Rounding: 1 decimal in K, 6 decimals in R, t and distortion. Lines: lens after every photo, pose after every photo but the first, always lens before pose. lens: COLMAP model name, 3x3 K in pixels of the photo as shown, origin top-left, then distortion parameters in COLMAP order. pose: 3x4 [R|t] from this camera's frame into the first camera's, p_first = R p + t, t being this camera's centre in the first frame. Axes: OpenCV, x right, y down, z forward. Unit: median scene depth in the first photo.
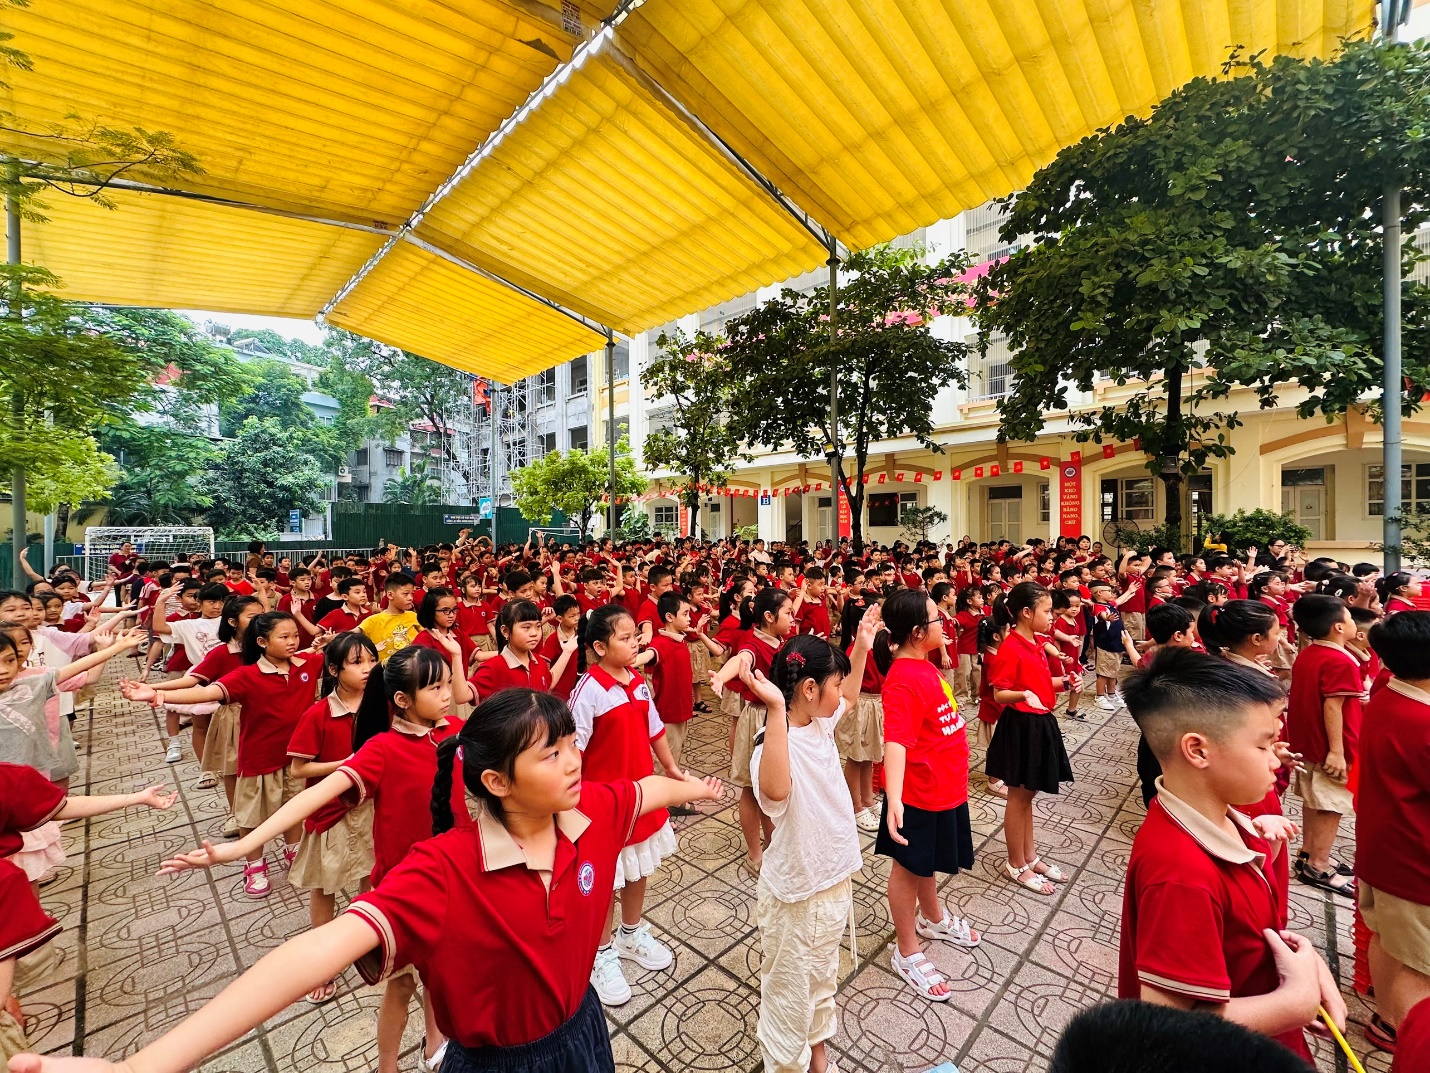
lens RADIAL K [[586.3, 0, 715.0], [0, 586.3, 536.5], [0, 0, 1]] dist [0.001377, -0.000095]
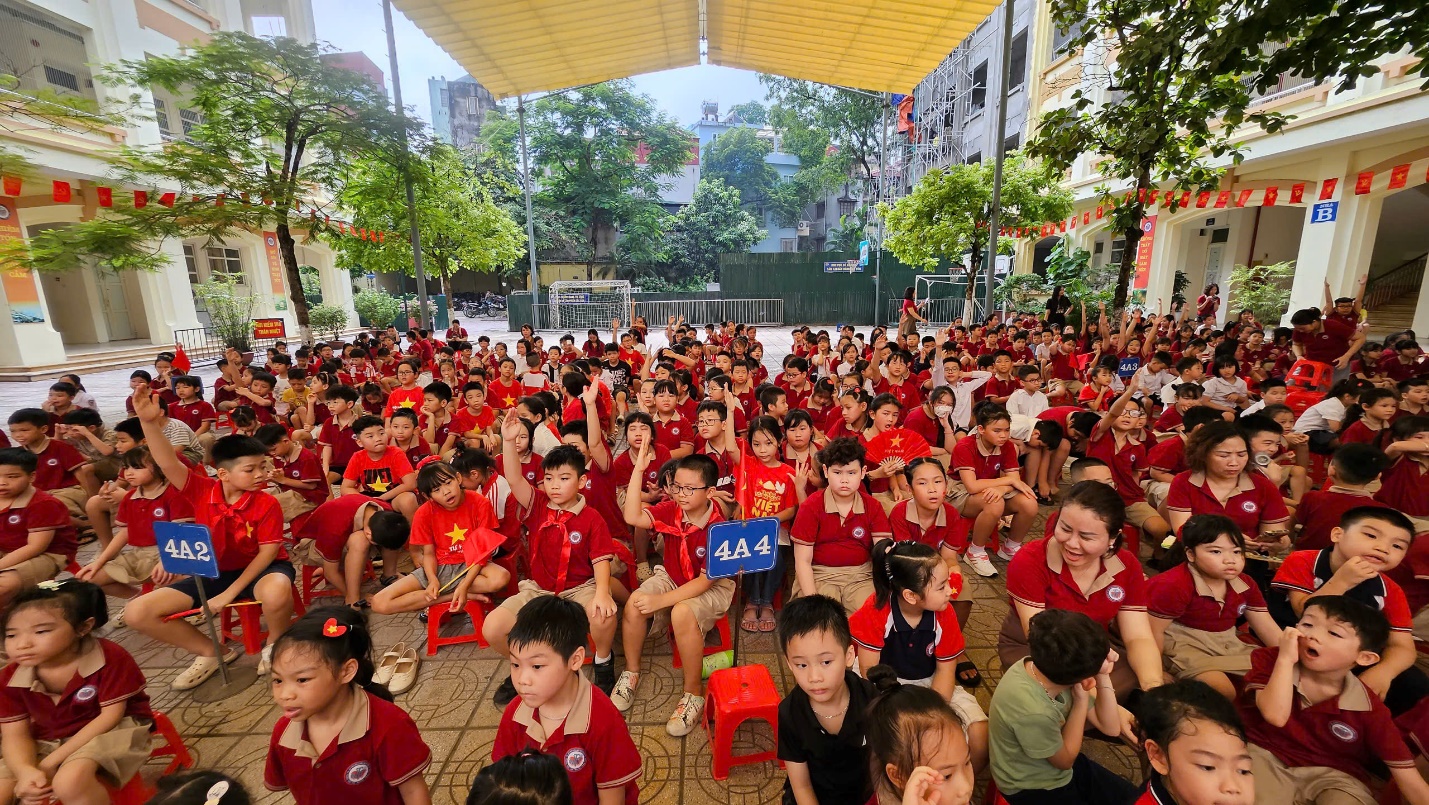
lens RADIAL K [[568.8, 0, 714.5], [0, 568.8, 402.5], [0, 0, 1]] dist [-0.002051, -0.000284]
pose [[0.718022, 0.133538, -0.683090, 0.062336], [0.008625, 0.979640, 0.200577, -0.002422], [0.695967, -0.149910, 0.702252, 0.244659]]
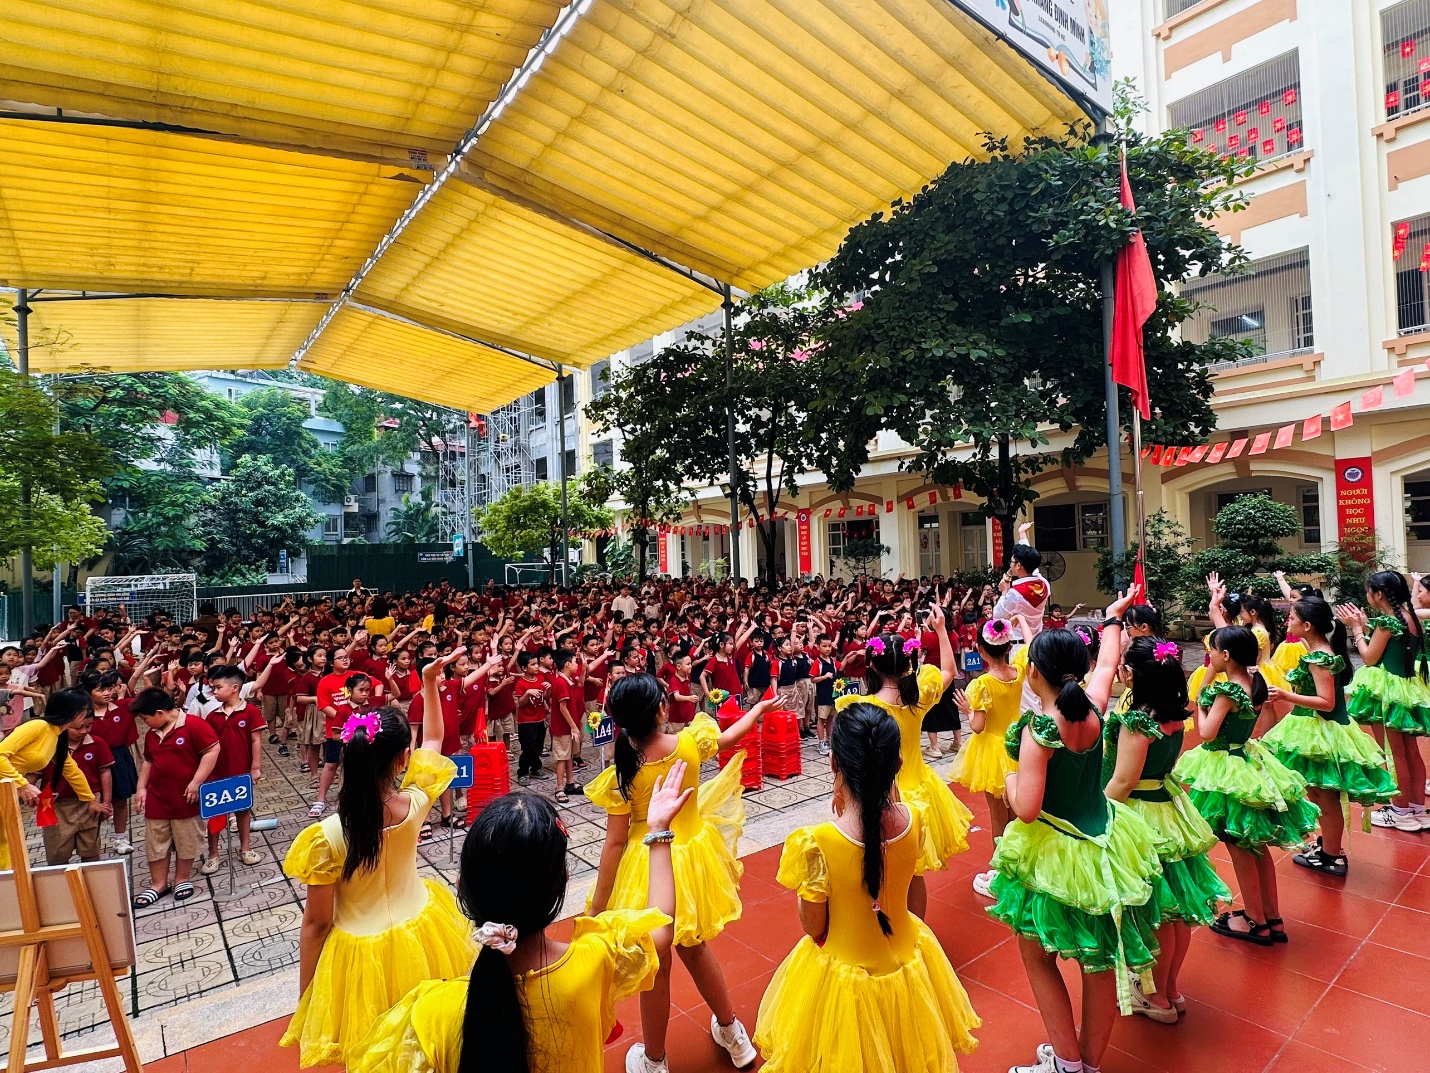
lens RADIAL K [[719.6, 0, 707.6], [0, 719.6, 543.8], [0, 0, 1]] dist [-0.003001, 0.000505]
pose [[0.991738, -0.025734, -0.125675, 0.183587], [0.023342, 0.999518, -0.020469, -0.018951], [0.126141, 0.017367, 0.991860, -0.136837]]
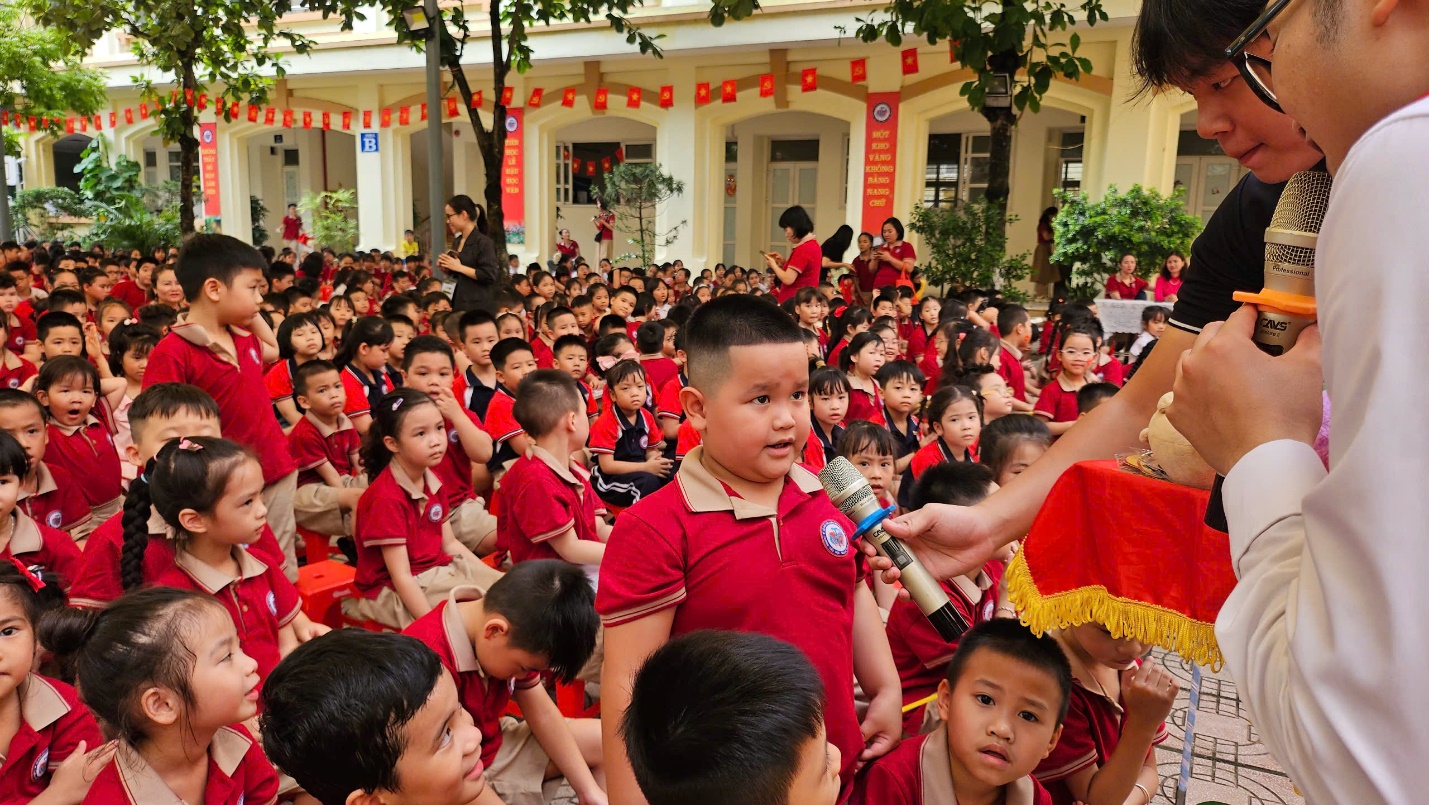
lens RADIAL K [[991.8, 0, 713.9], [0, 991.8, 395.9], [0, 0, 1]] dist [0.069714, -0.079304]
pose [[0.951483, -0.019459, 0.307086, 0.097050], [-0.029948, 0.987404, 0.155357, 0.010809], [-0.306241, -0.157016, 0.938915, 0.063549]]
